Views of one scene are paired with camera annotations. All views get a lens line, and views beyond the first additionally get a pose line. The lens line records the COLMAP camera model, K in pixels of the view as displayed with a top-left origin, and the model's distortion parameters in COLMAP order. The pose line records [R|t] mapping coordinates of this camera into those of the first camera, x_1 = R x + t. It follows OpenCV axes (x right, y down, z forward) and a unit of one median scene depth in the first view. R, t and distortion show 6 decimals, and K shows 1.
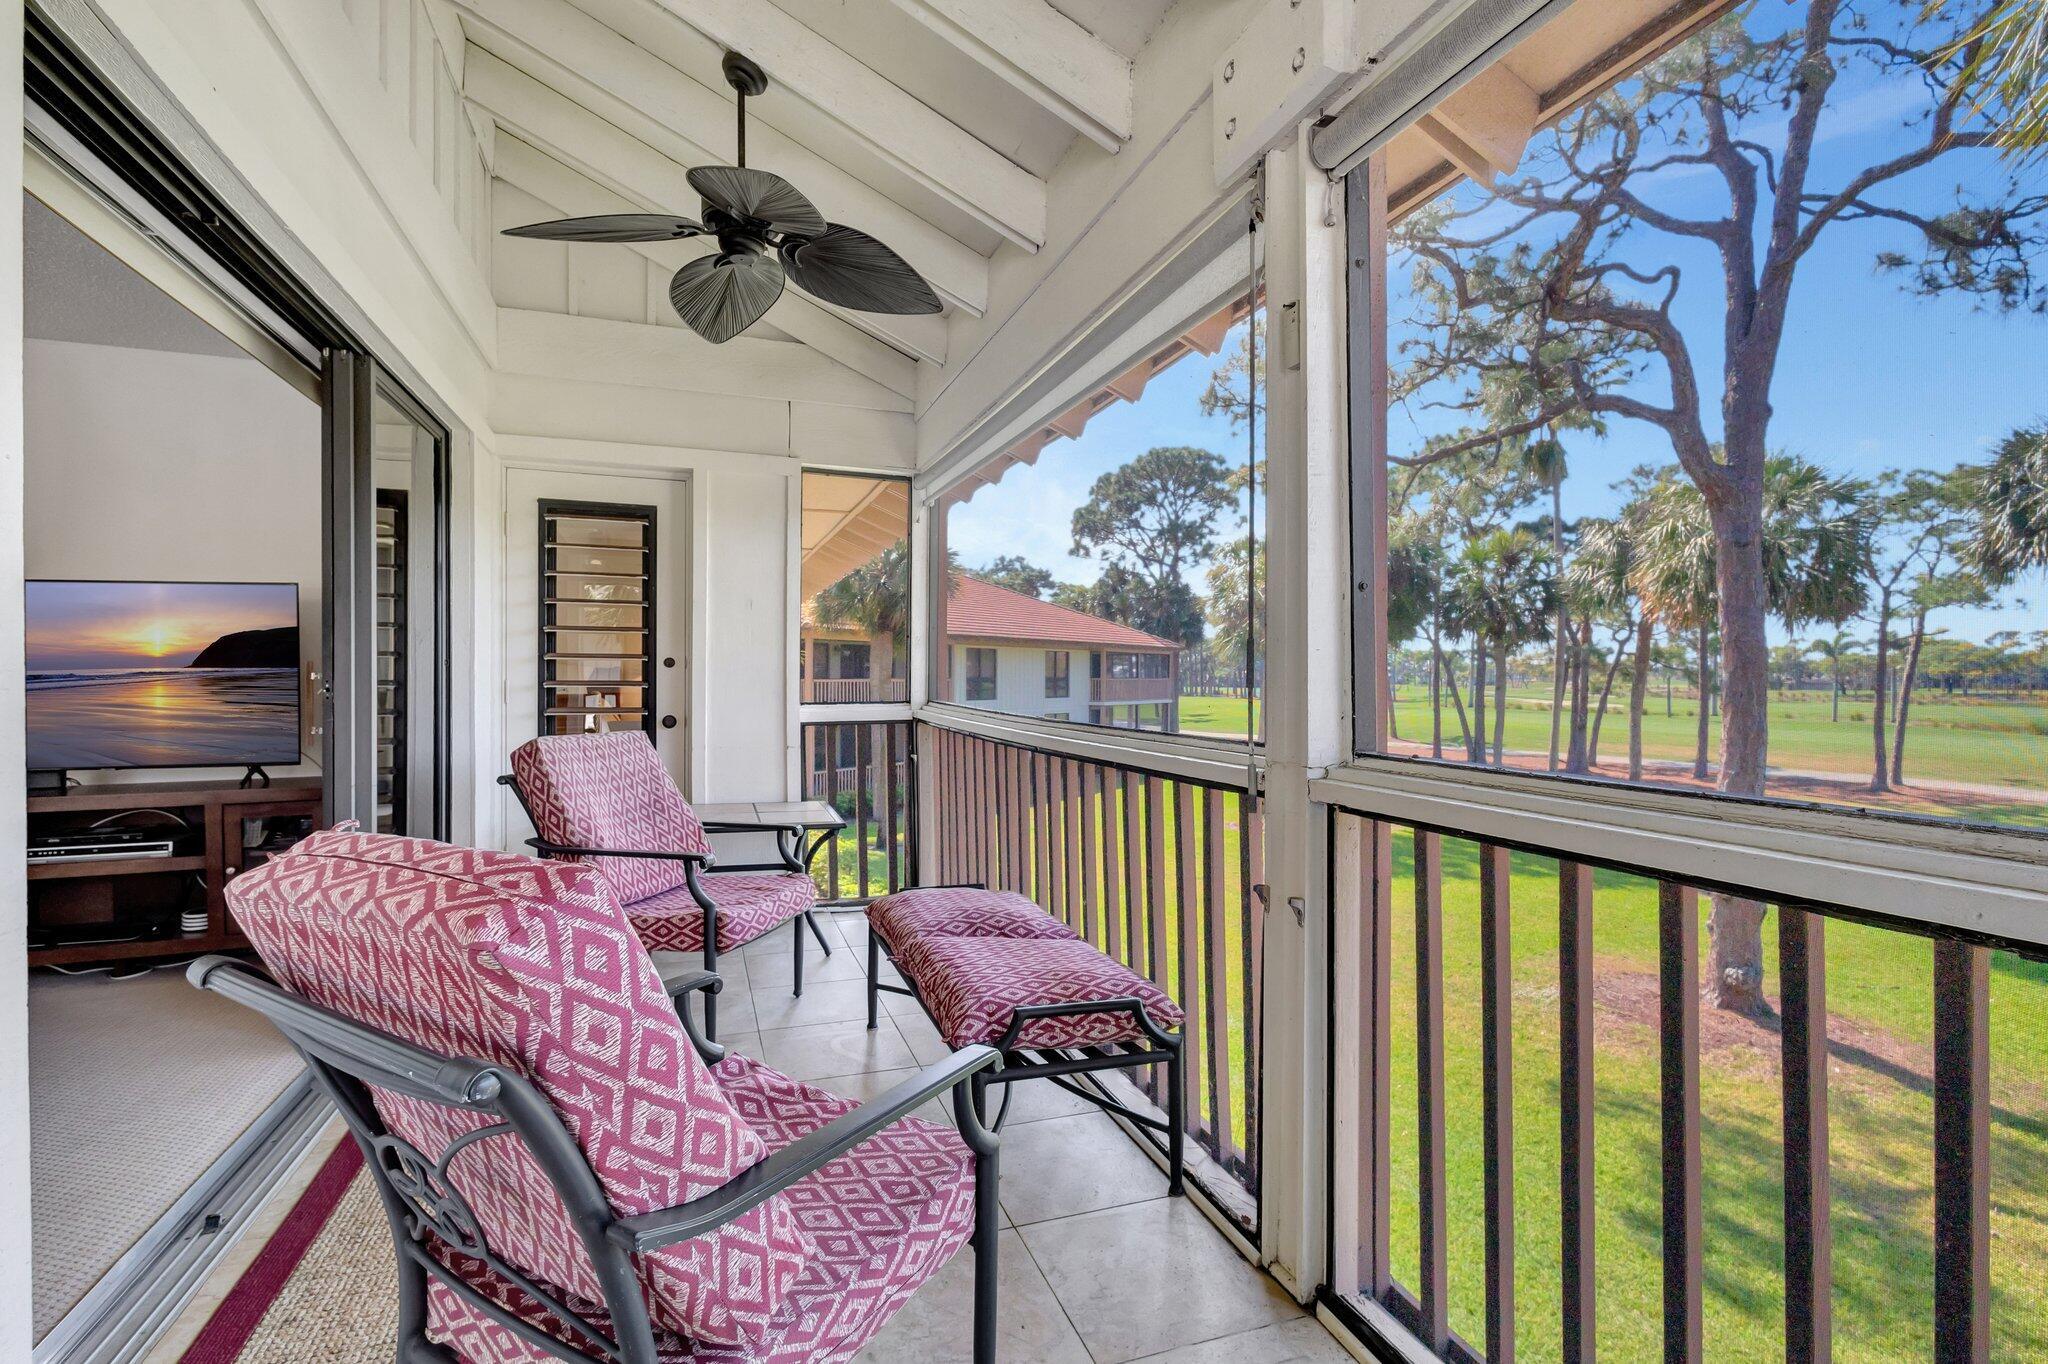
lens RADIAL K [[952.7, 0, 1026.0], [0, 952.7, 671.0], [0, 0, 1]] dist [0.002217, 0.000579]
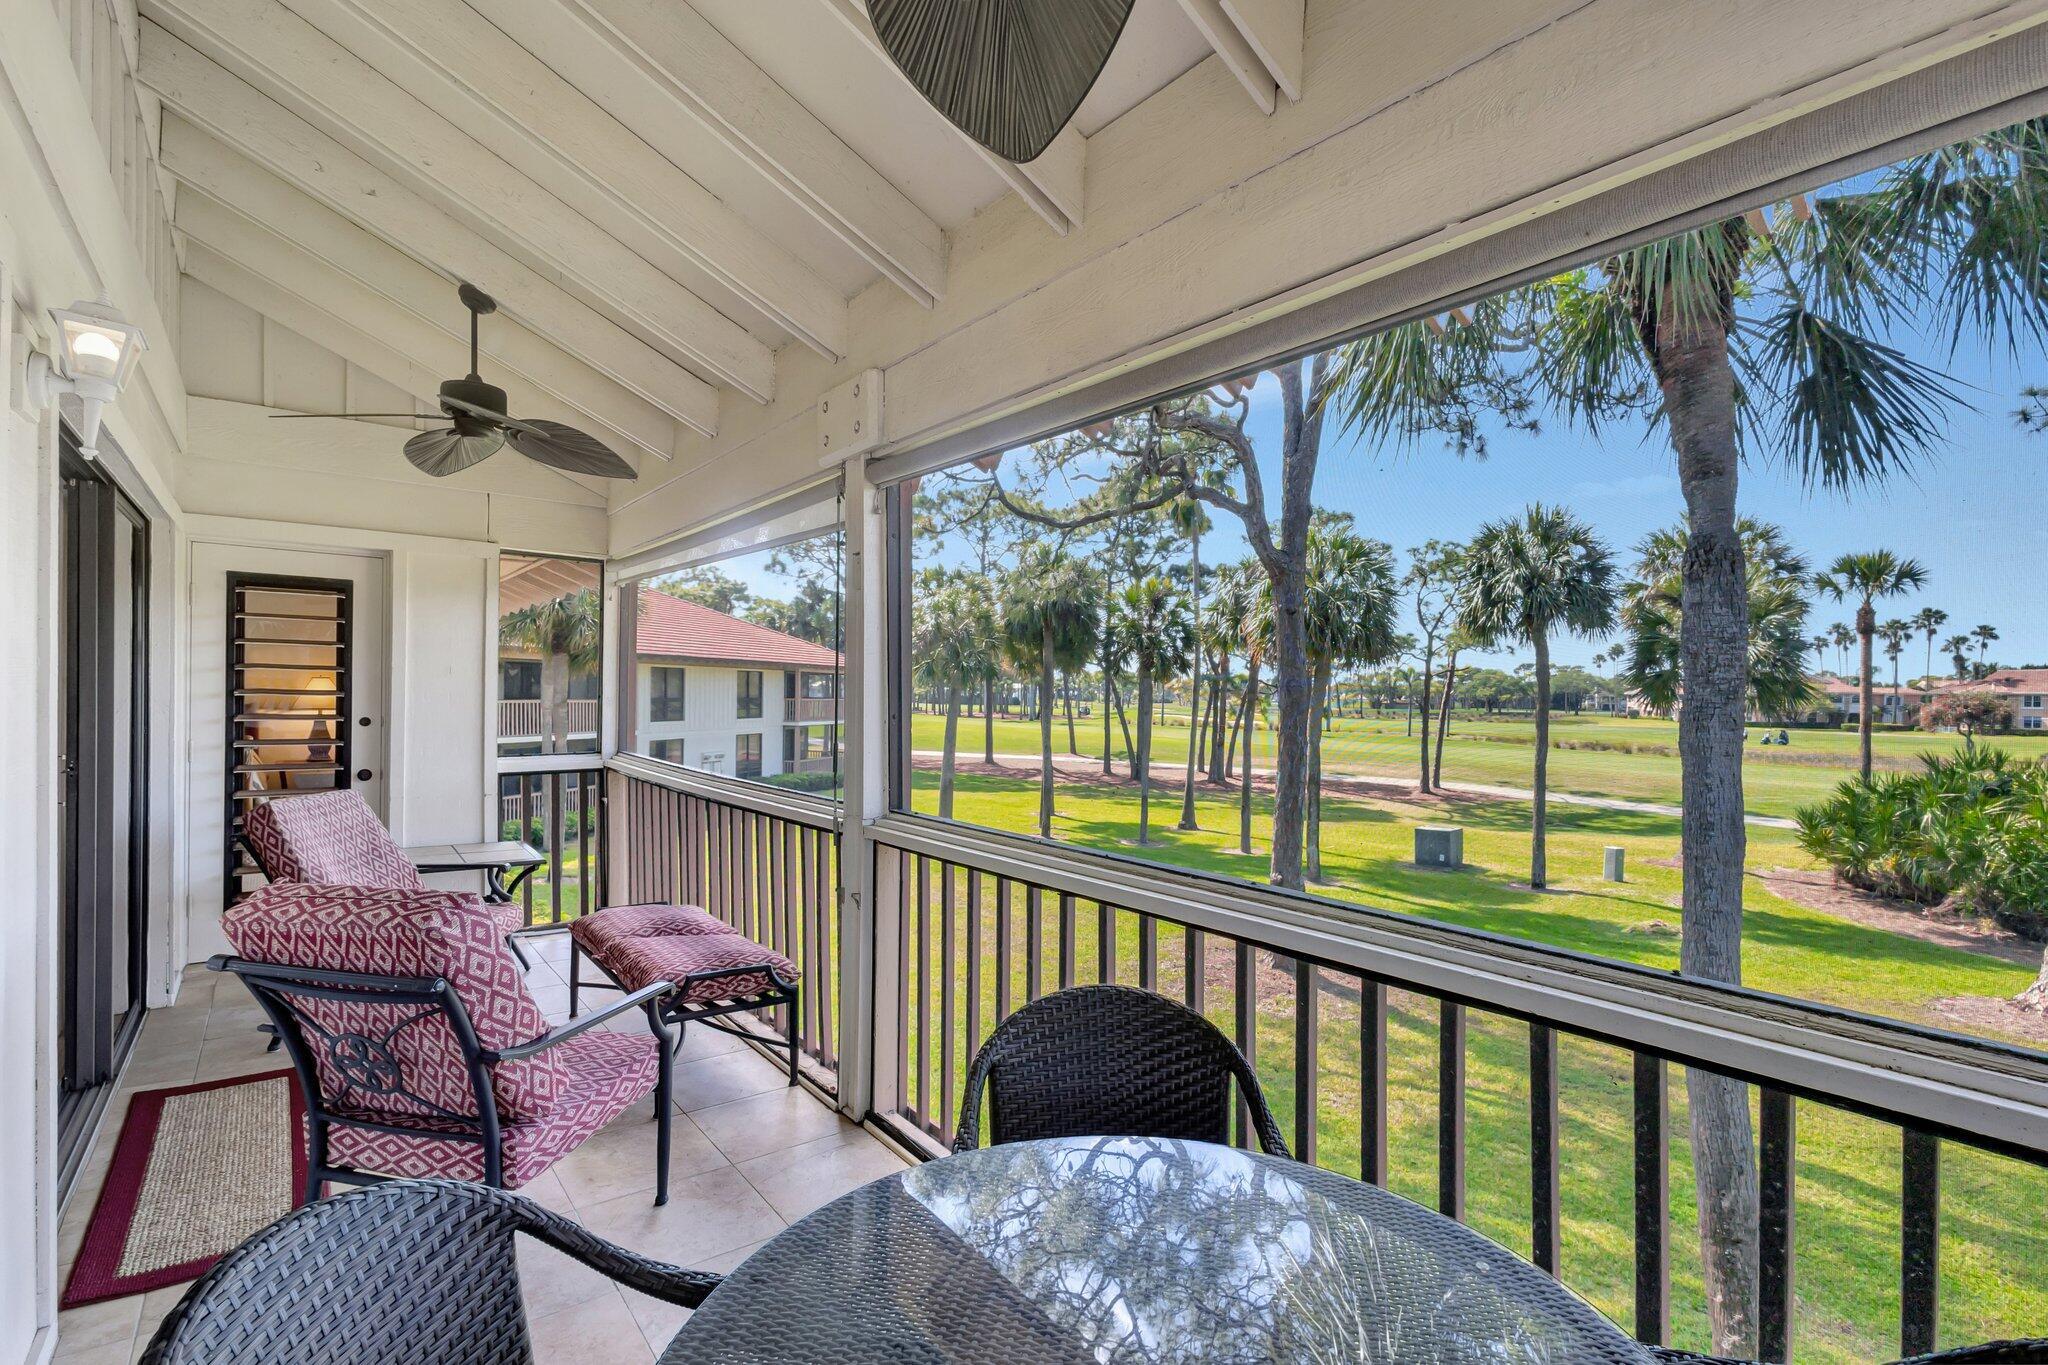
lens RADIAL K [[944.0, 0, 1036.5], [0, 944.0, 697.4], [0, 0, 1]] dist [0.000811, 0.000179]
pose [[0.947412, 0.008643, 0.319898, 0.031623], [-0.011708, 0.999902, 0.007659, -0.118919], [-0.319801, -0.011001, 0.947421, -0.632772]]
